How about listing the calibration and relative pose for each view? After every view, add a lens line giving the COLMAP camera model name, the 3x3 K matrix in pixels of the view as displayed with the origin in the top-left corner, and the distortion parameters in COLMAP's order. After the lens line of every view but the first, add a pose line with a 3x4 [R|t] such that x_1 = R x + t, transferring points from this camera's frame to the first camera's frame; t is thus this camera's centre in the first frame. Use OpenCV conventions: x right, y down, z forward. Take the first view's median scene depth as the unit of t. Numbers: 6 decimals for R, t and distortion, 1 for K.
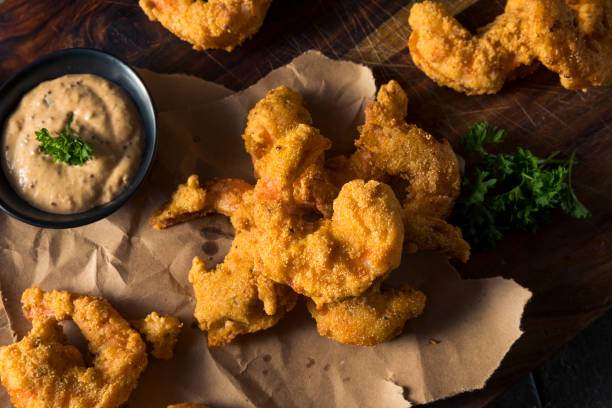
lens RADIAL K [[868.7, 0, 312.8], [0, 868.7, 207.5], [0, 0, 1]] dist [0.019789, 0.000000]
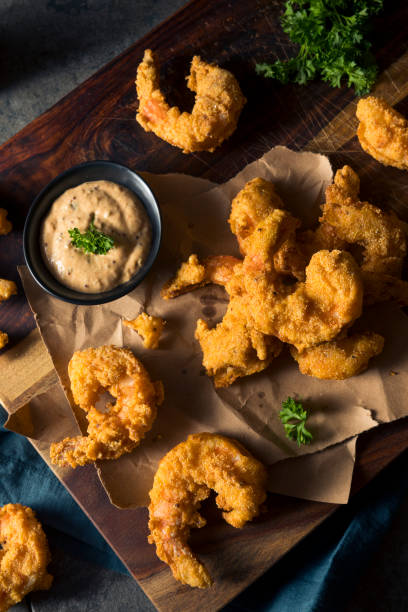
lens RADIAL K [[993.1, 0, 205.9], [0, 993.1, 304.0], [0, 0, 1]] dist [0.075707, 0.000000]
pose [[0.995686, -0.070557, -0.060264, -0.036200], [0.073135, 0.996450, 0.041691, -0.025437], [0.057109, -0.045919, 0.997311, -0.445384]]
